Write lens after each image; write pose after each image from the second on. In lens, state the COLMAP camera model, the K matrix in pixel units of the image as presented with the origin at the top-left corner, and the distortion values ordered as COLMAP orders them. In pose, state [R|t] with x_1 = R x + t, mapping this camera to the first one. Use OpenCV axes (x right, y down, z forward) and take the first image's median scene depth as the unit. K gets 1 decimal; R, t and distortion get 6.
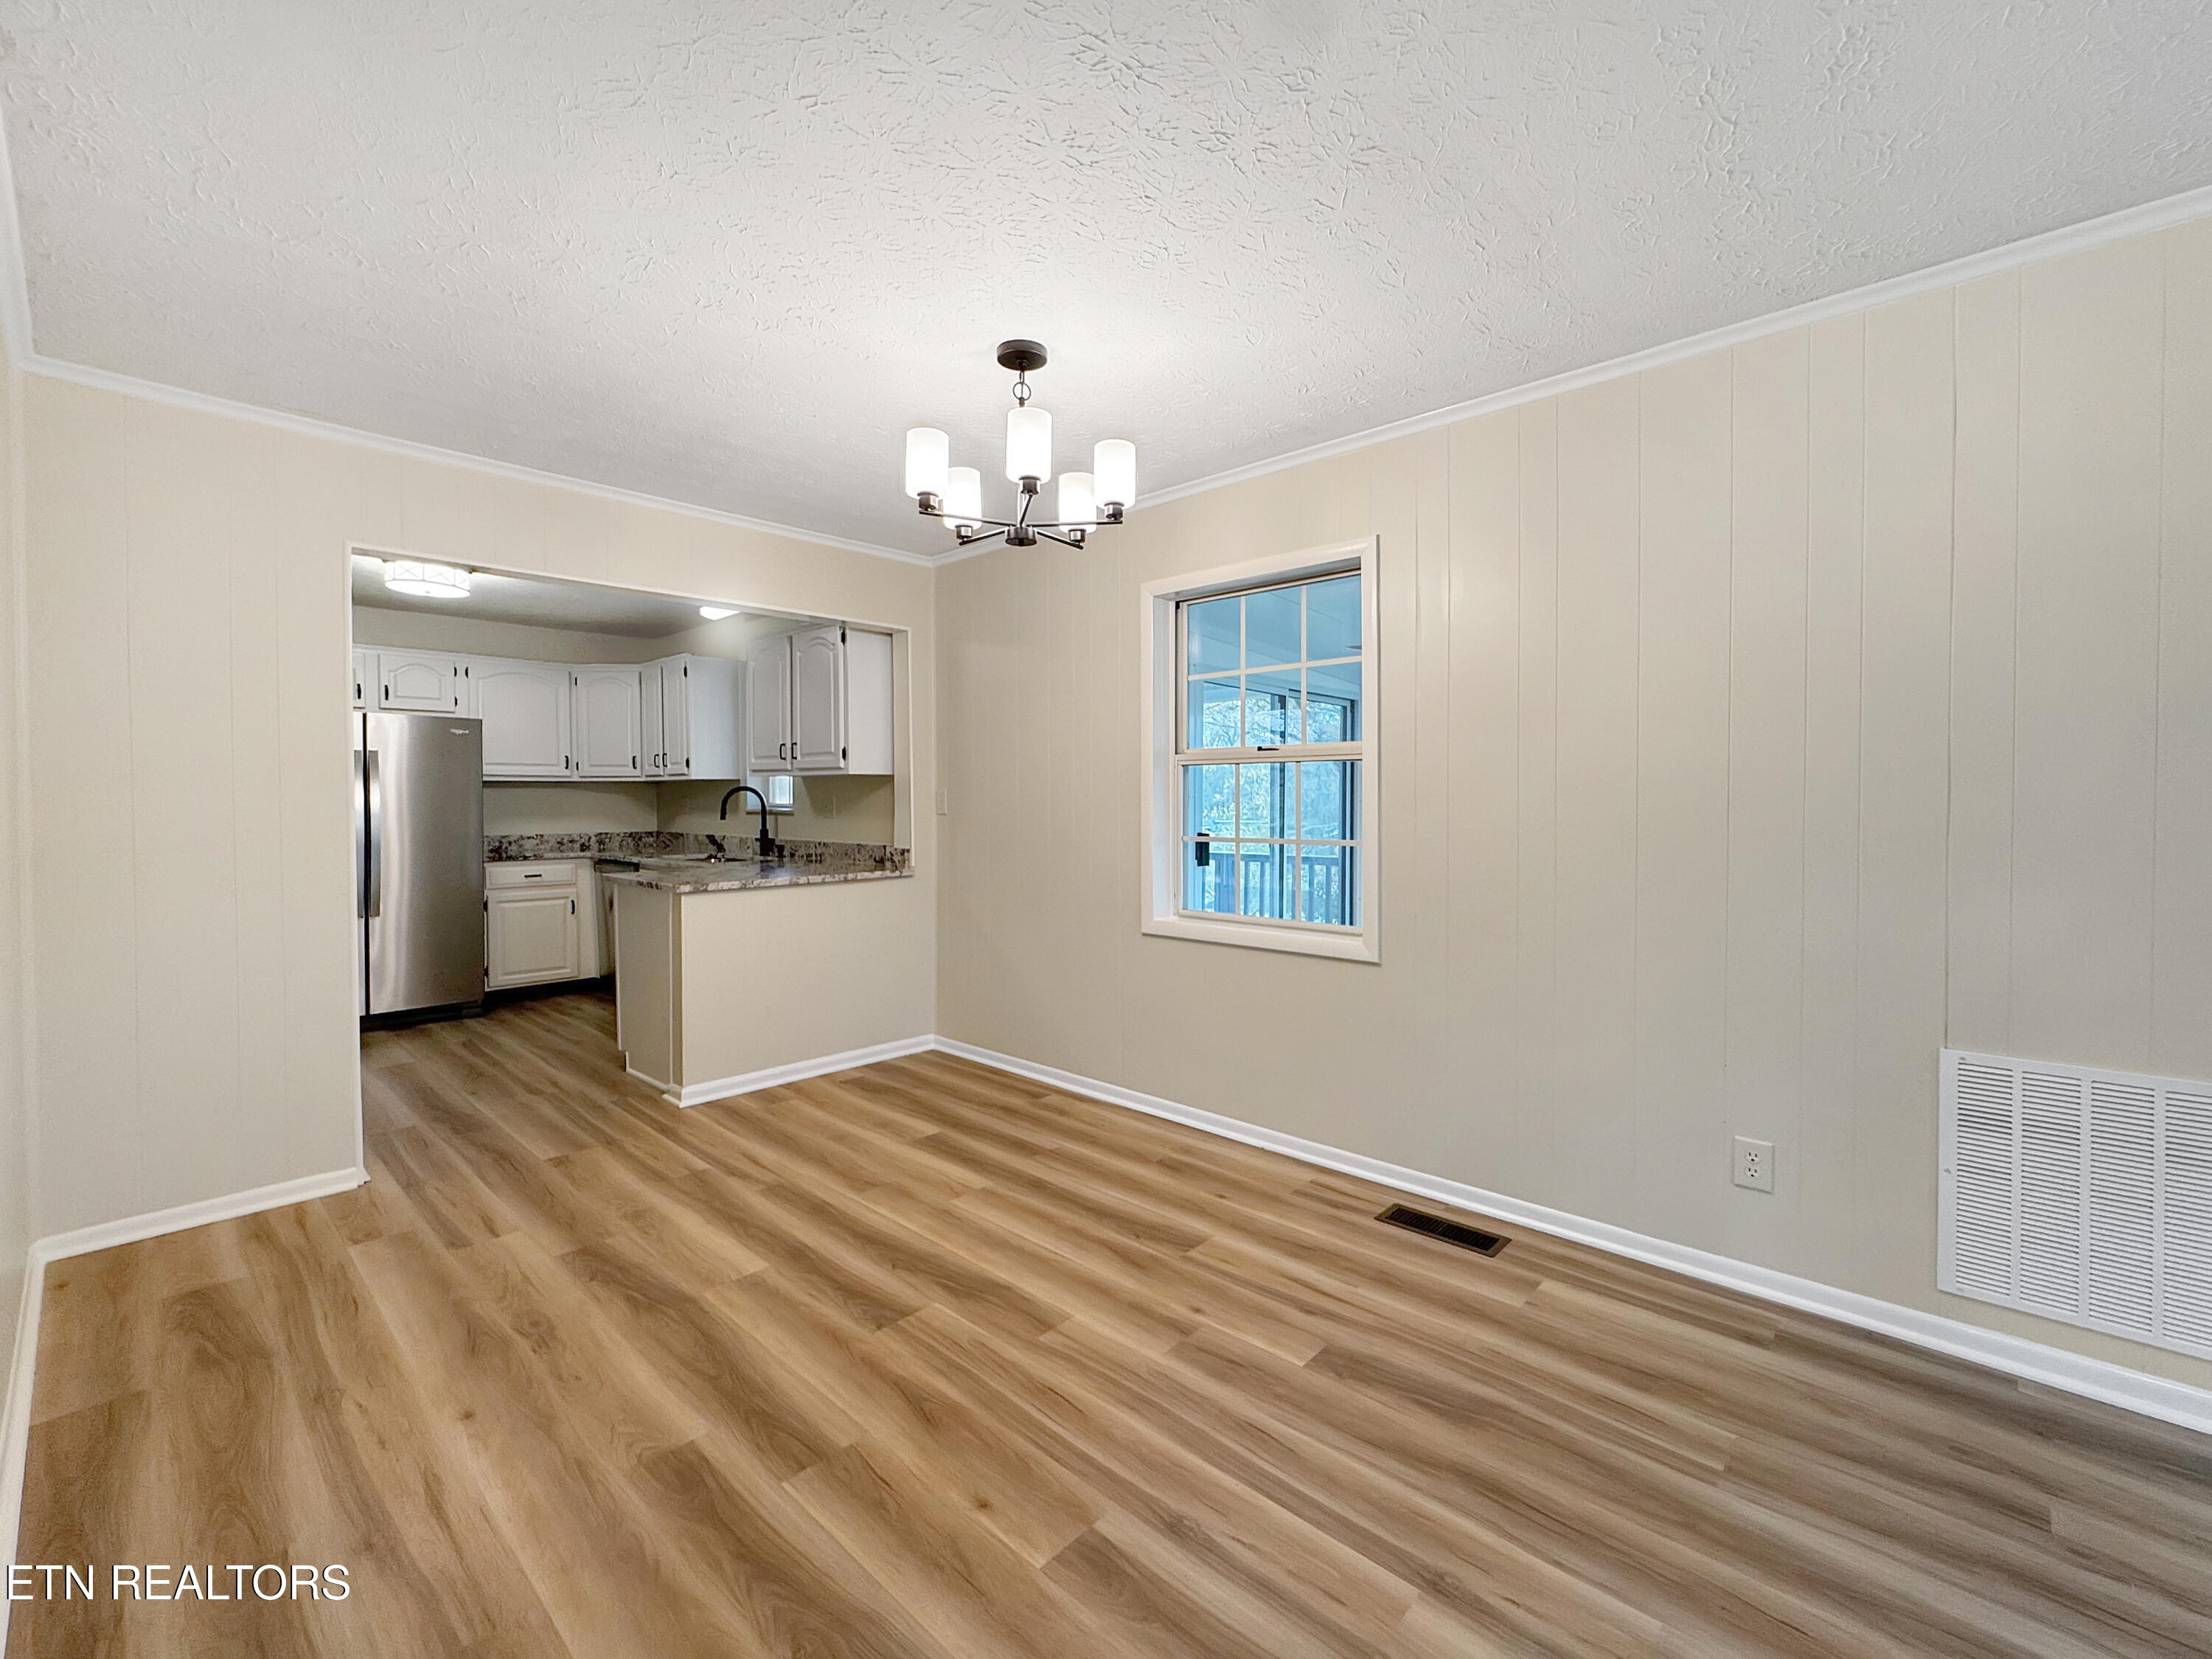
lens RADIAL K [[896.5, 0, 1103.6], [0, 896.5, 823.1], [0, 0, 1]] dist [0.000923, 0.000647]
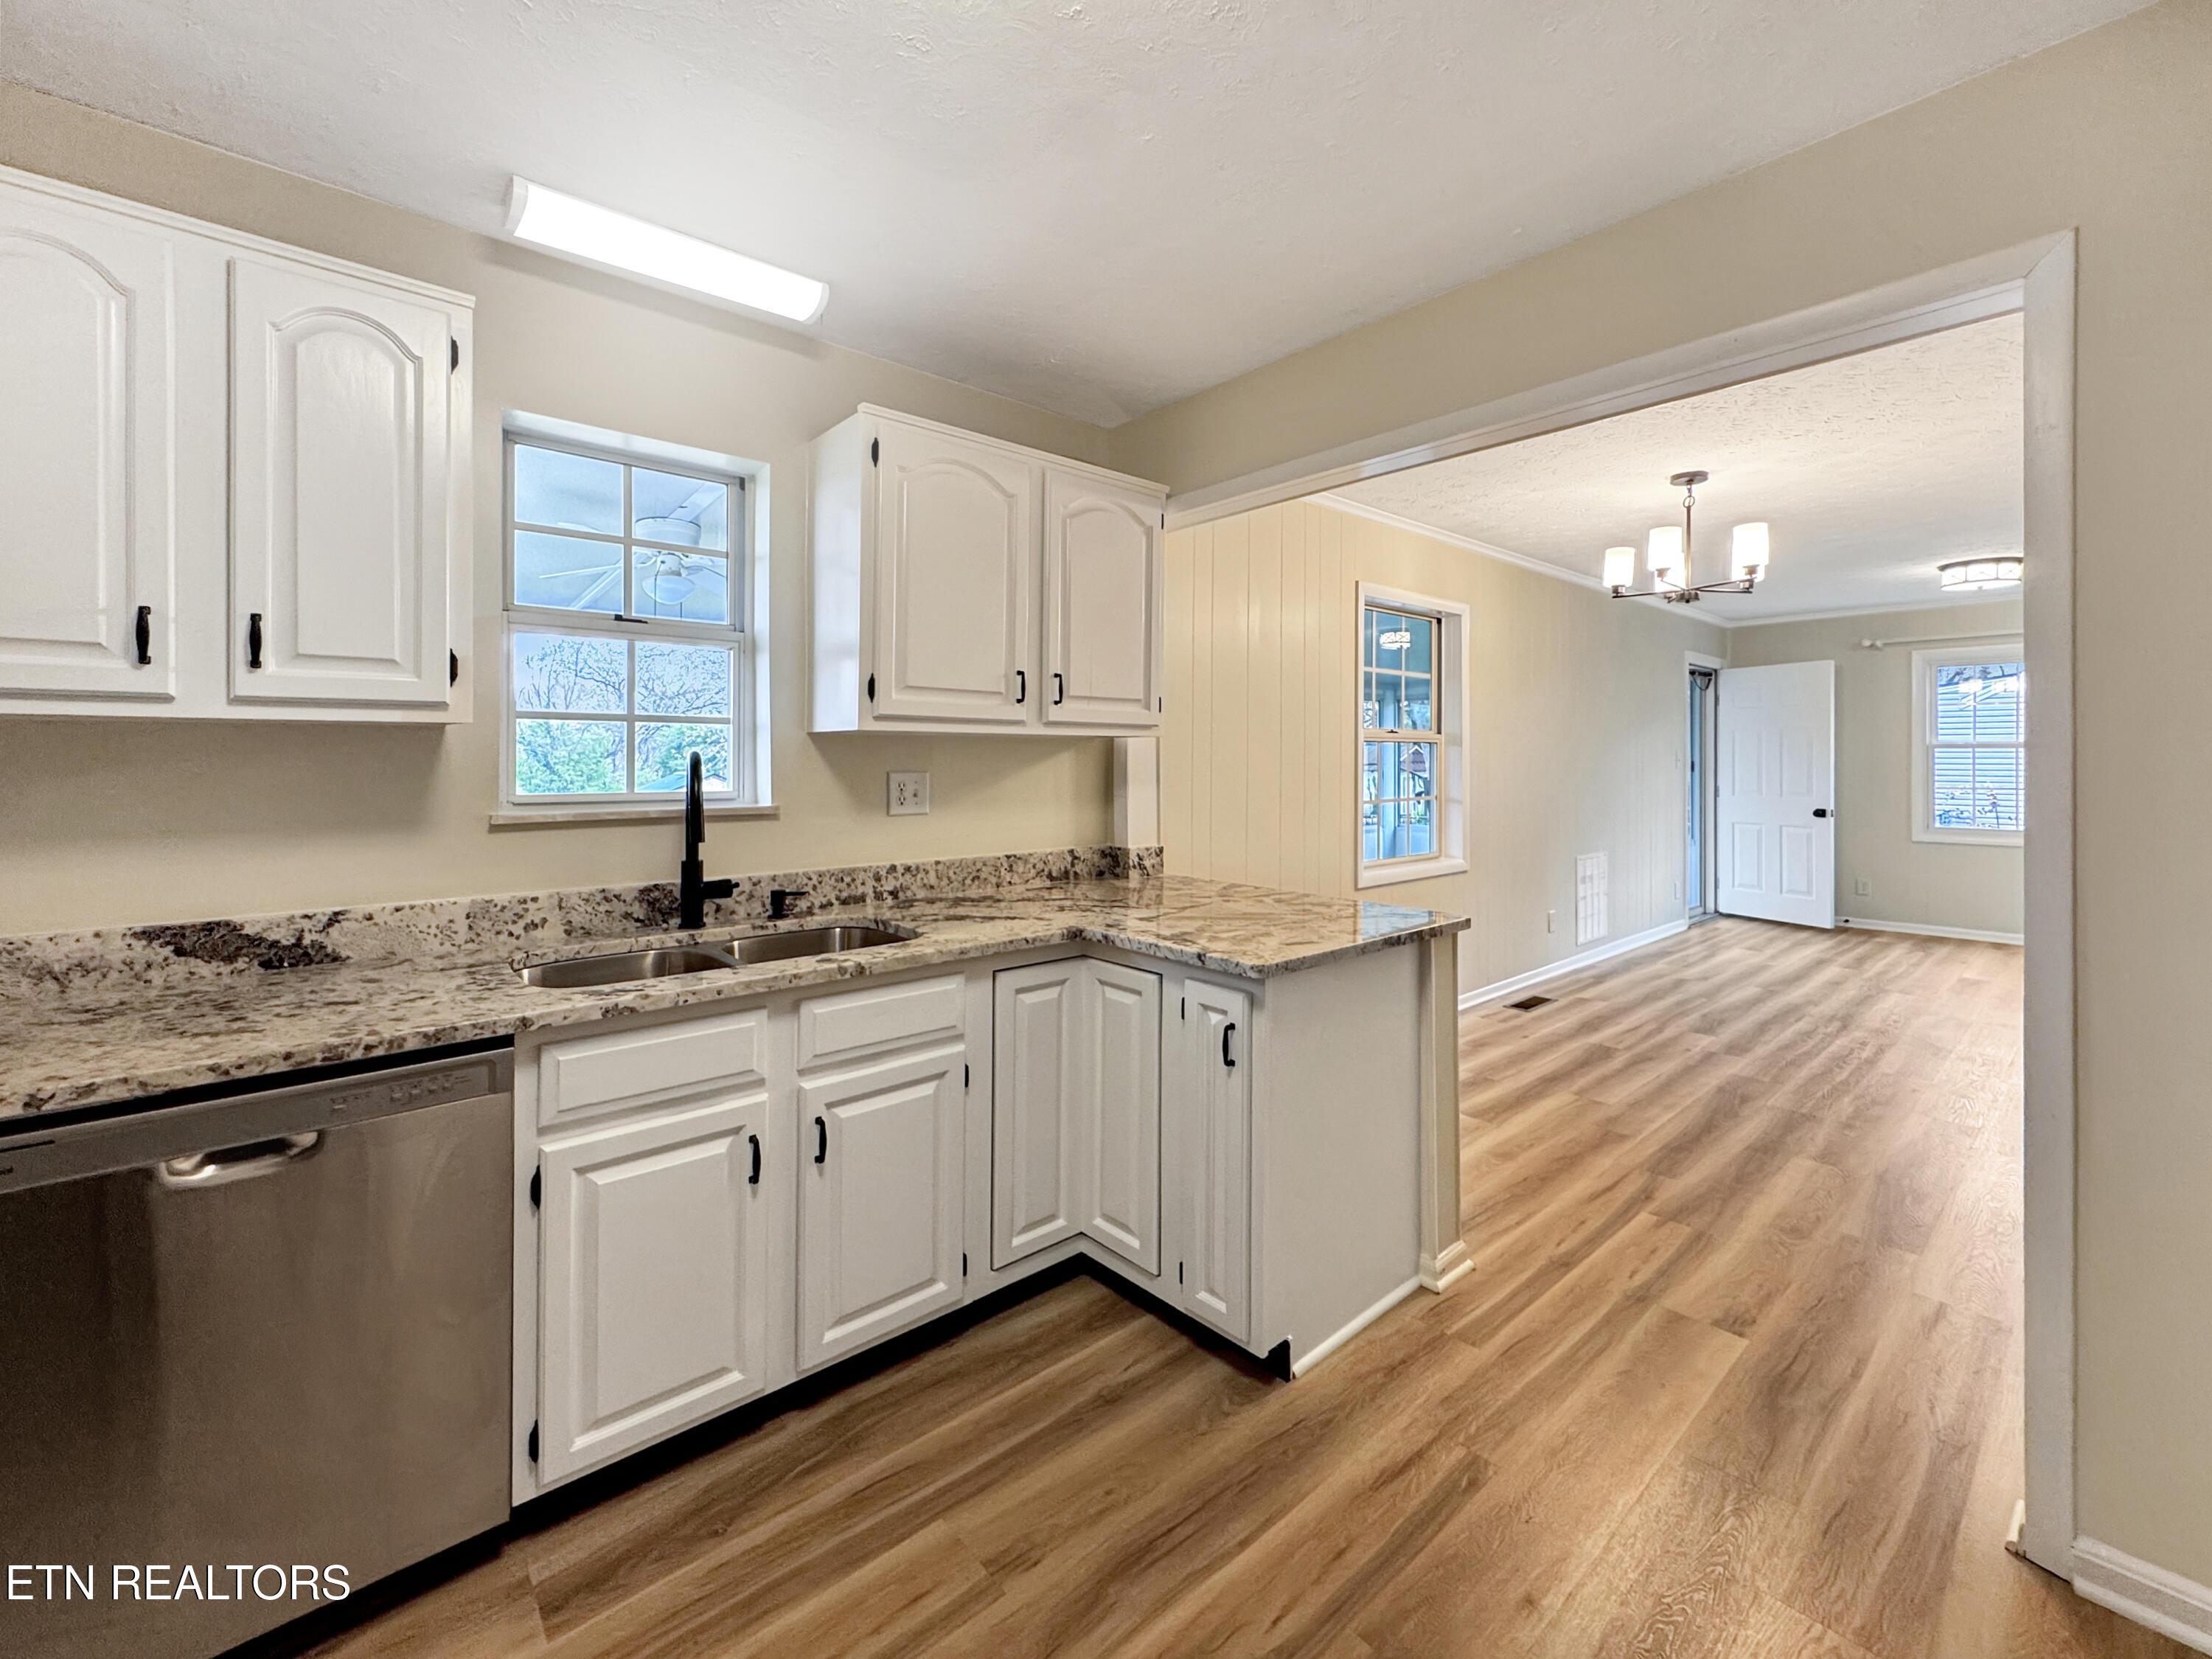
lens RADIAL K [[896.5, 0, 1103.6], [0, 896.5, 823.1], [0, 0, 1]] dist [0.000923, 0.000647]
pose [[0.134496, -0.074275, 0.988127, -1.197971], [0.024135, 0.997137, 0.071668, -0.052775], [-0.990620, 0.014209, 0.135903, 1.257980]]
